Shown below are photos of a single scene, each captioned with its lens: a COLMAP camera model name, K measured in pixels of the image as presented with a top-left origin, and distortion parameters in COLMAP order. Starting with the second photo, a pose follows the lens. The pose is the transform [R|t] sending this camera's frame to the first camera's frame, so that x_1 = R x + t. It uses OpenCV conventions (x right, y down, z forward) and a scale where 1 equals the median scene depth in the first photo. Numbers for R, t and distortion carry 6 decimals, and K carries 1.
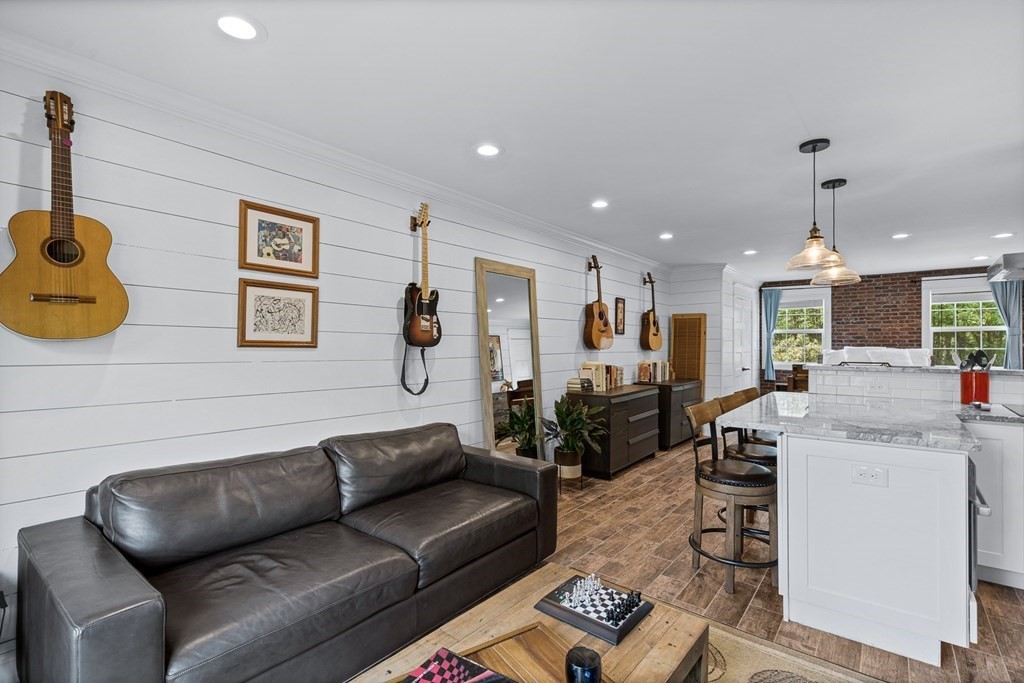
lens RADIAL K [[476.0, 0, 507.3], [0, 476.0, 342.3], [0, 0, 1]] dist [0.001048, 0.000595]
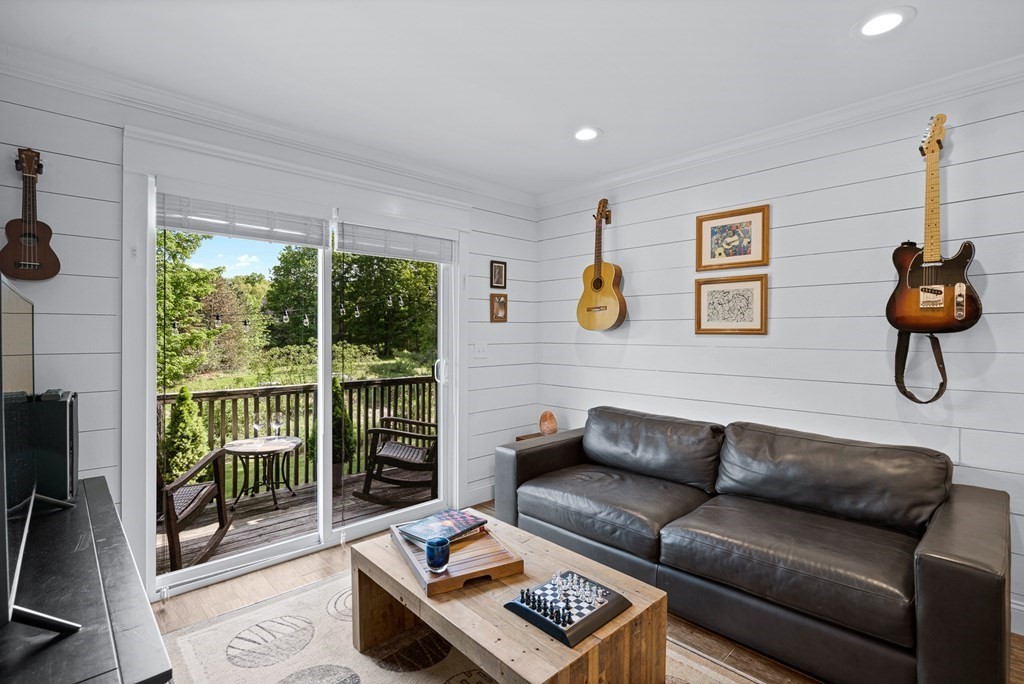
lens RADIAL K [[485.9, 0, 511.0], [0, 485.9, 333.5], [0, 0, 1]] dist [-0.003194, -0.000320]
pose [[-0.129570, -0.008592, -0.991533, 0.457323], [0.007634, 0.999924, -0.009662, 0.009817], [0.991541, -0.008821, -0.129494, 0.402265]]
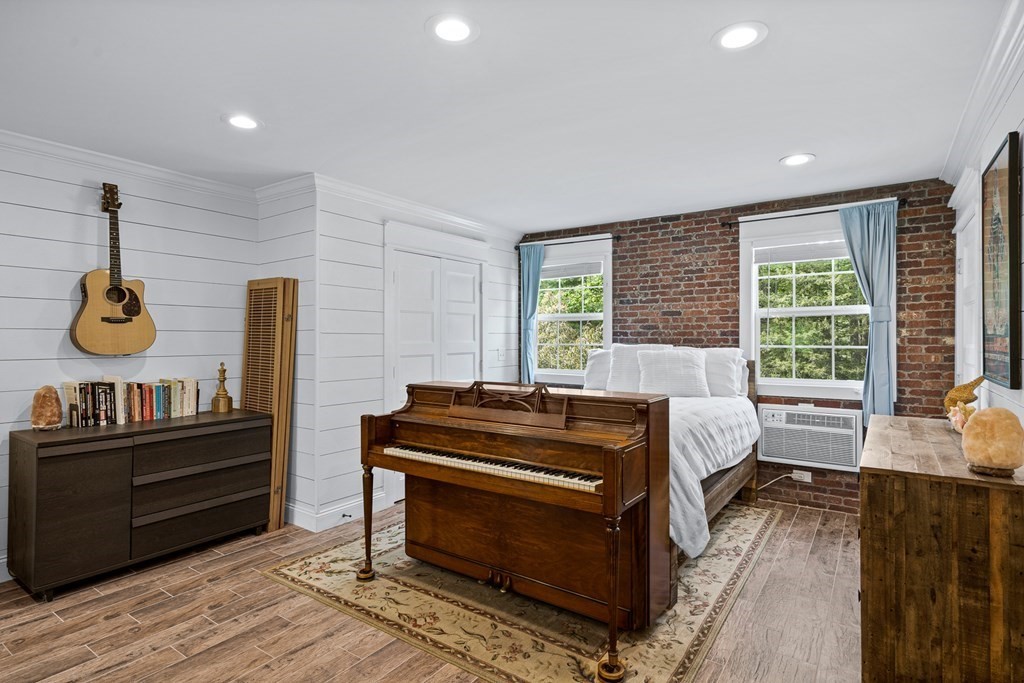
lens RADIAL K [[525.9, 0, 507.1], [0, 525.9, 339.0], [0, 0, 1]] dist [0.000079, 0.000348]
pose [[0.998011, -0.002183, 0.063009, 1.014327], [0.001709, 0.999970, 0.007581, -0.002635], [-0.063024, -0.007459, 0.997984, 0.742607]]
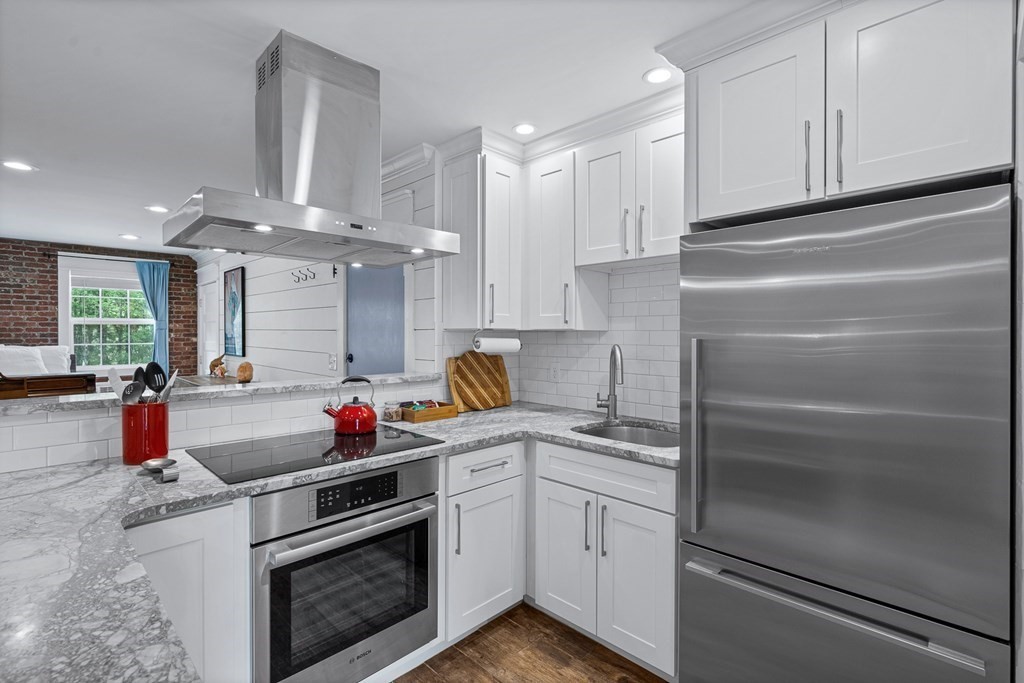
lens RADIAL K [[476.9, 0, 506.1], [0, 476.9, 338.4], [0, 0, 1]] dist [0.000814, -0.000075]
pose [[0.106322, -0.008059, 0.994299, 0.343762], [-0.004616, 0.999952, 0.008598, -0.013990], [-0.994321, -0.005504, 0.106280, 0.380852]]
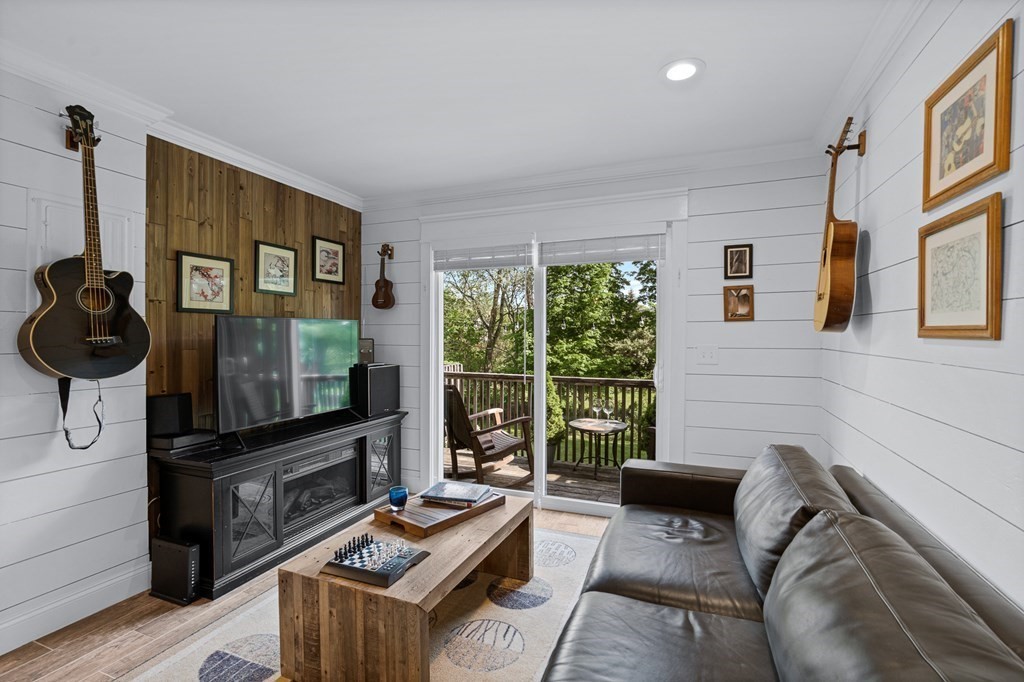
lens RADIAL K [[473.6, 0, 507.0], [0, 473.6, 341.9], [0, 0, 1]] dist [-0.003200, 0.000468]
pose [[-0.957856, -0.005707, -0.287192, 0.084800], [-0.007574, 0.999957, 0.005391, 0.009650], [0.287149, 0.007339, -0.957858, 0.853868]]
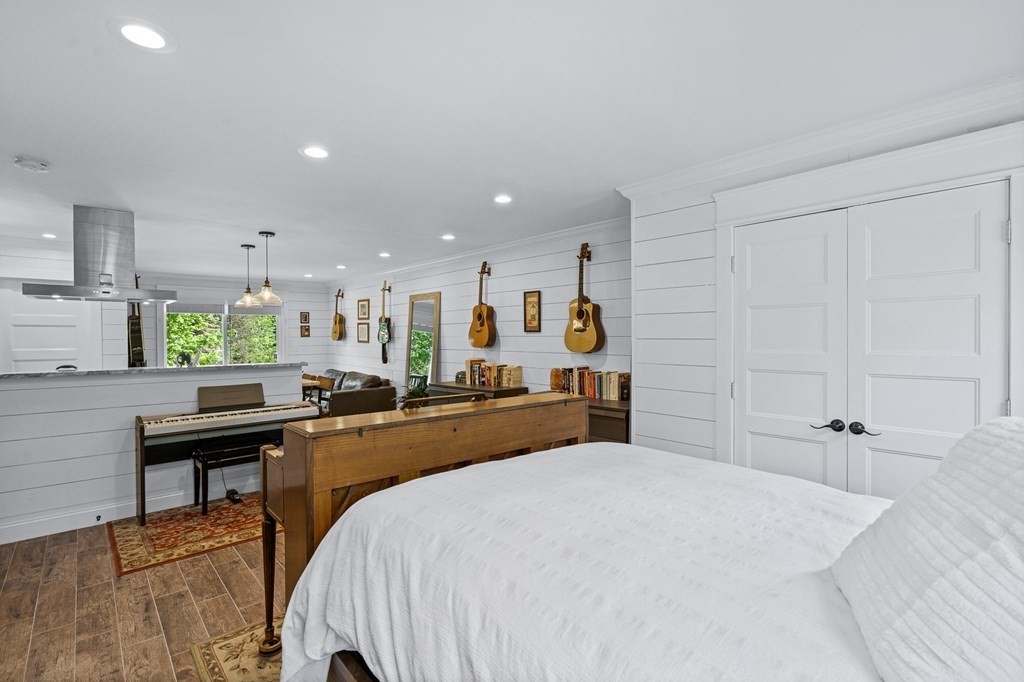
lens RADIAL K [[485.4, 0, 506.9], [0, 485.4, 340.6], [0, 0, 1]] dist [0.000931, 0.000279]
pose [[-0.170686, 0.010476, -0.985270, 1.626607], [0.011040, 0.999901, 0.008719, -0.013499], [0.985264, -0.009390, -0.170784, 1.585013]]
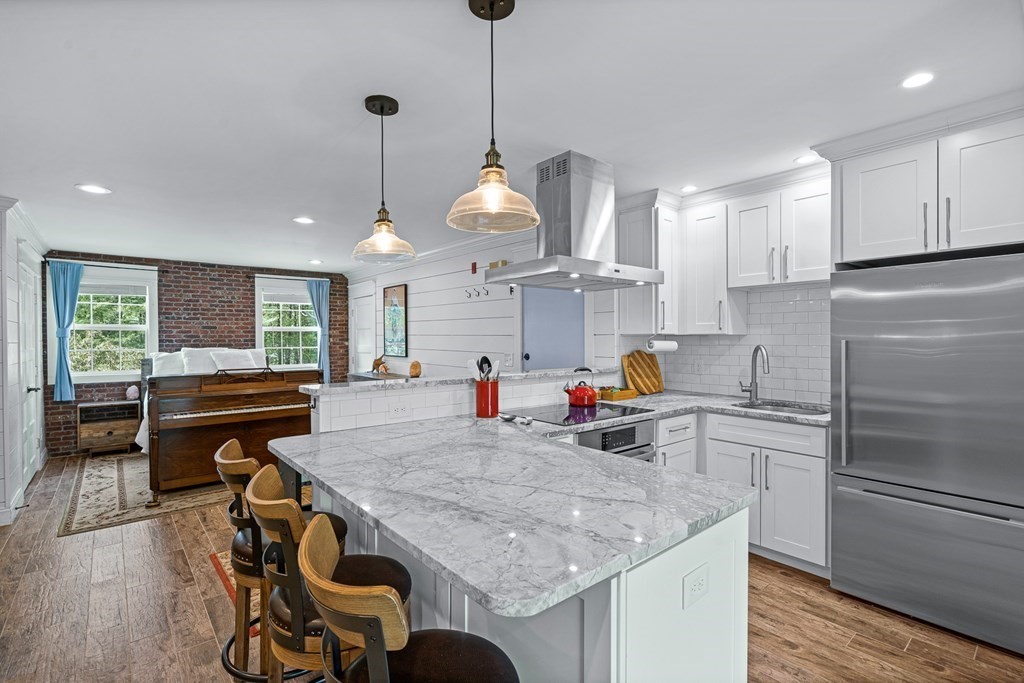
lens RADIAL K [[476.0, 0, 507.3], [0, 476.0, 342.3], [0, 0, 1]] dist [0.001048, 0.000595]
pose [[0.200571, -0.010166, 0.979626, 0.068822], [0.000996, 0.999948, 0.010173, -0.014986], [-0.979679, -0.001065, 0.200570, 0.567742]]
